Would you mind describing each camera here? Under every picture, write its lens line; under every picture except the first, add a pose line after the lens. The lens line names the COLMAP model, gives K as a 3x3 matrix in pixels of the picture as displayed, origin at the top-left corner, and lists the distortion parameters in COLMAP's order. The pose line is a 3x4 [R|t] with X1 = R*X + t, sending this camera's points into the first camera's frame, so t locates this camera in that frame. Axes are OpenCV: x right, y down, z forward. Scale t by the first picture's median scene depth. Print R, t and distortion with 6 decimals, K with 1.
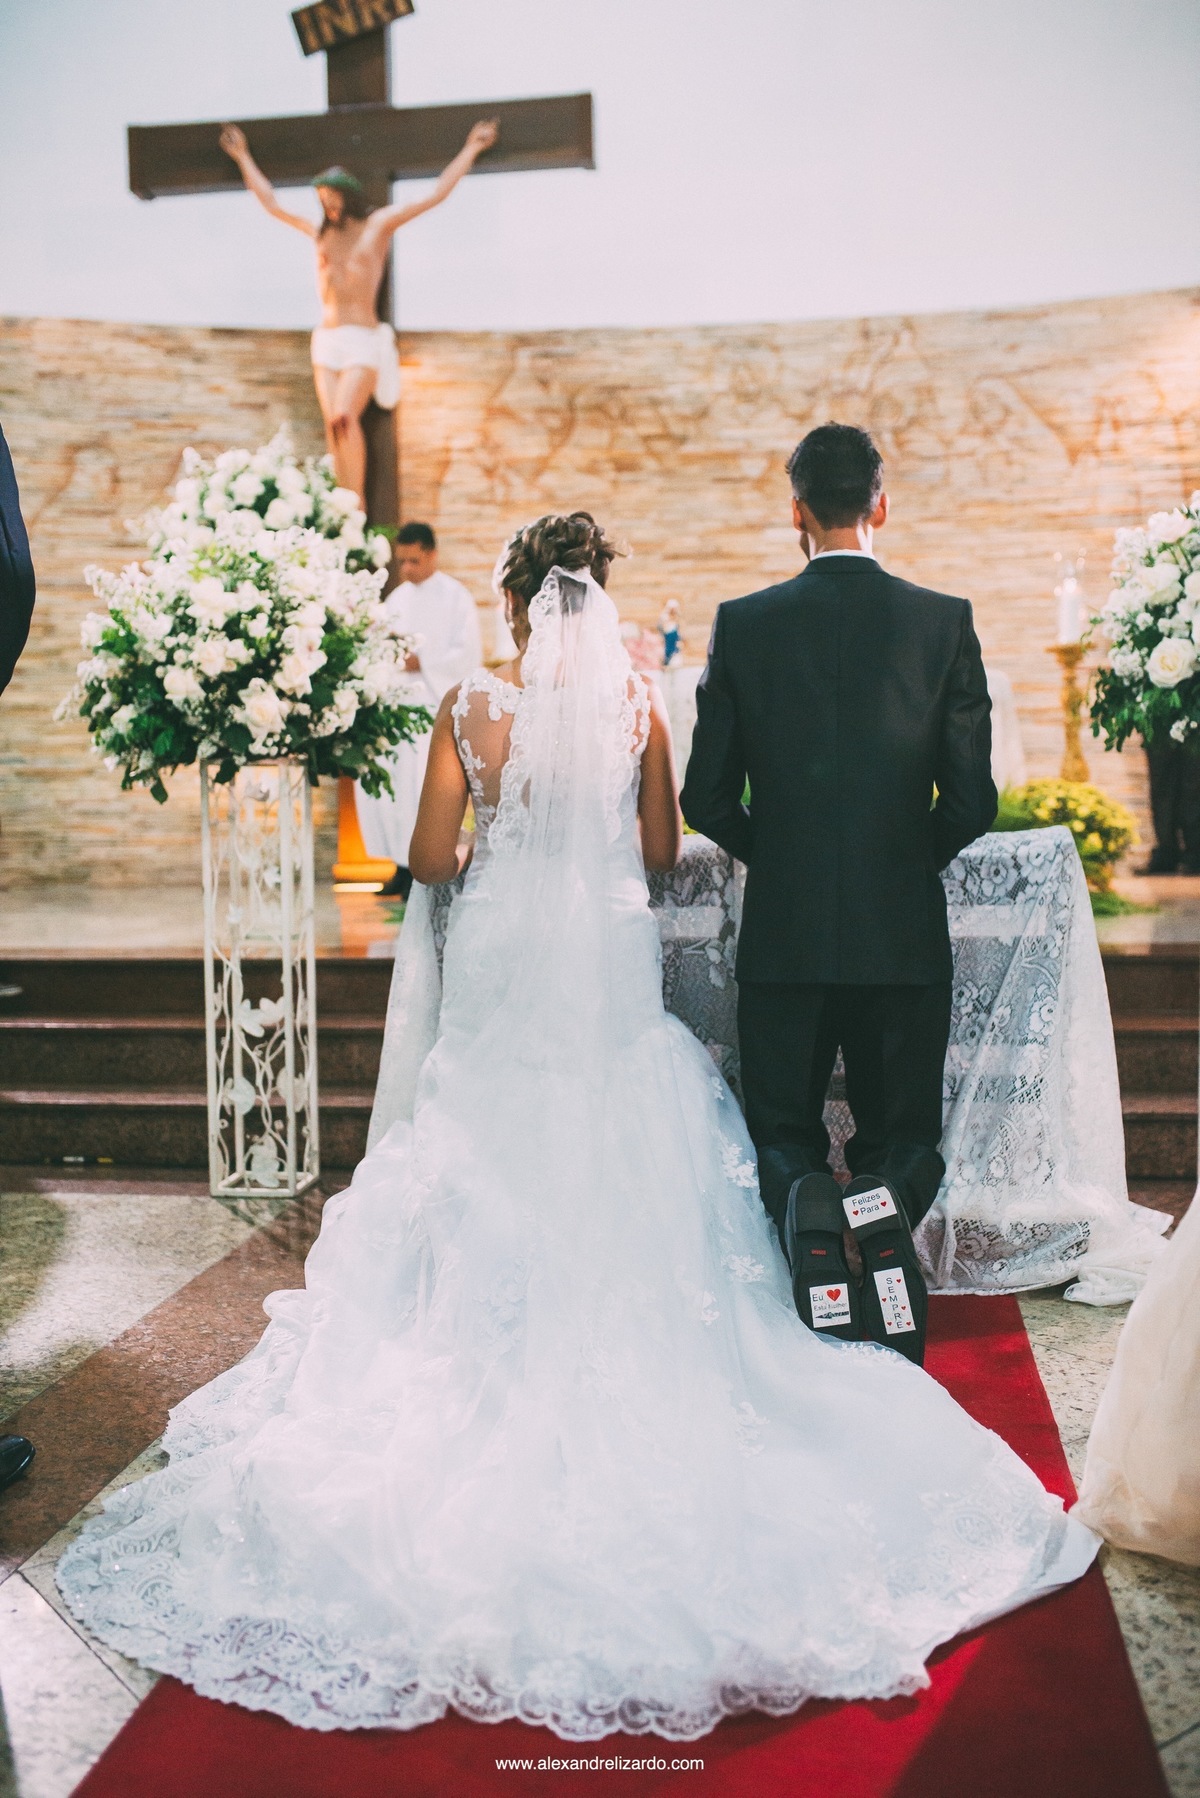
lens RADIAL K [[1620.5, 0, 587.8], [0, 1620.5, 866.8], [0, 0, 1]] dist [-0.032621, 0.000000]
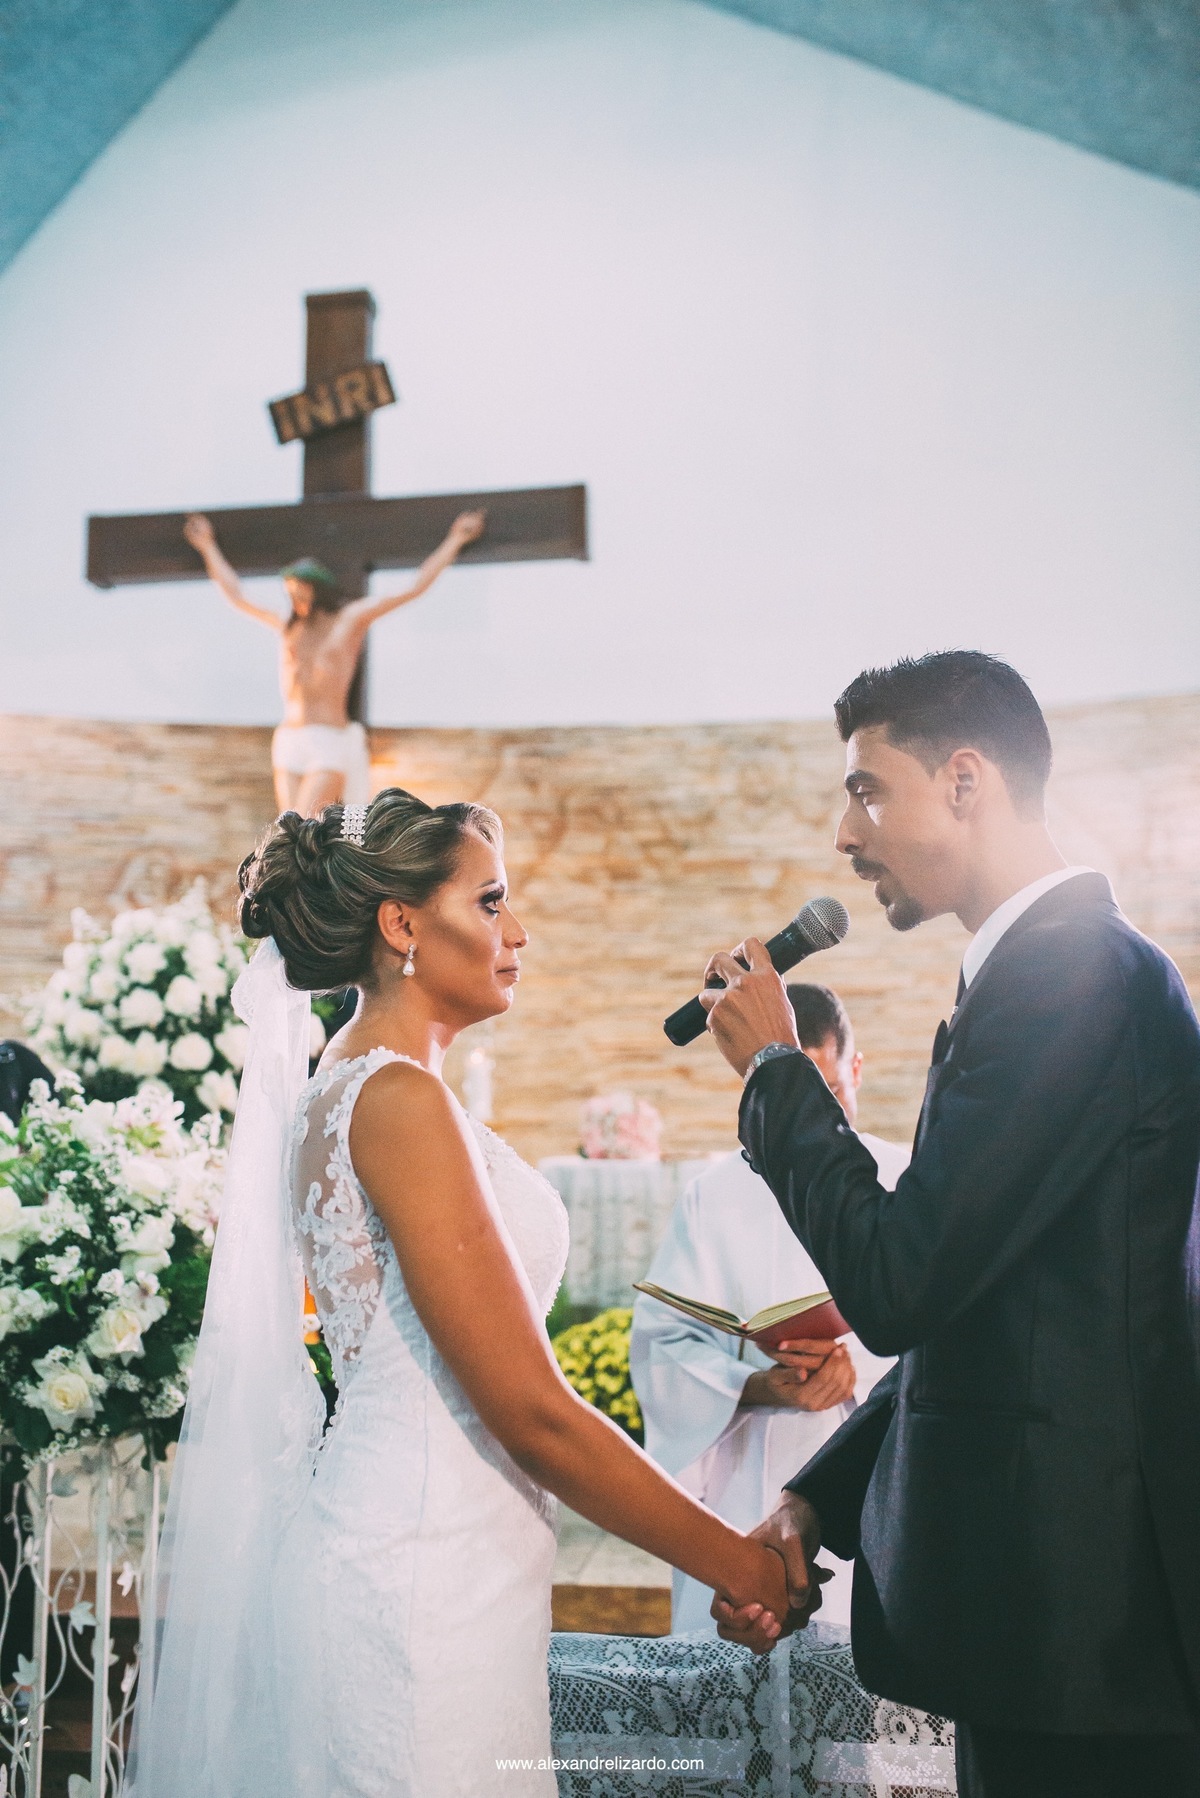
lens RADIAL K [[1620.5, 0, 597.2], [0, 1620.5, 884.8], [0, 0, 1]] dist [-0.032621, 0.000000]
pose [[0.999991, 0.003659, 0.002312, 0.007634], [-0.003149, 0.981516, -0.191352, -0.071850], [-0.002969, 0.191343, 0.981519, 0.121308]]
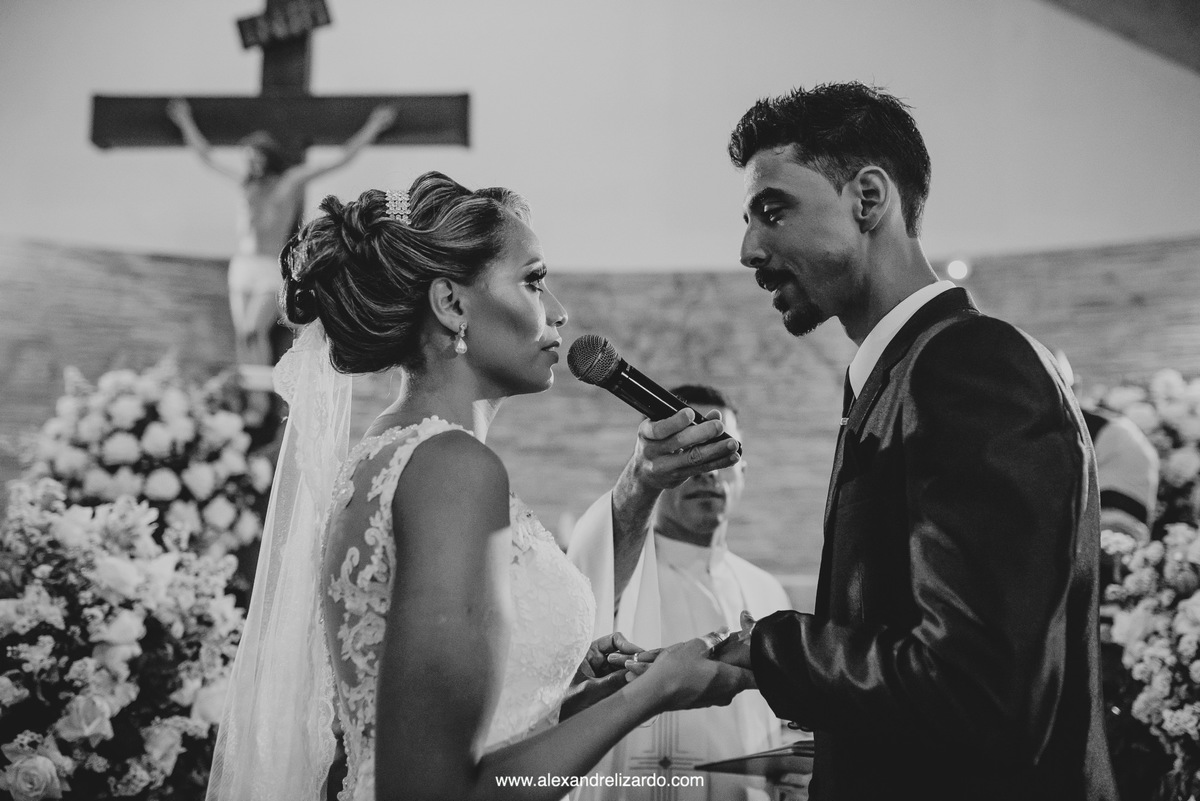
lens RADIAL K [[1081.5, 0, 584.4], [0, 1081.5, 391.1], [0, 0, 1]] dist [-0.032621, 0.000000]
pose [[0.990860, 0.034082, 0.130517, -0.011124], [-0.006293, 0.978182, -0.207652, -0.067357], [-0.134747, 0.204933, 0.969456, 0.193199]]
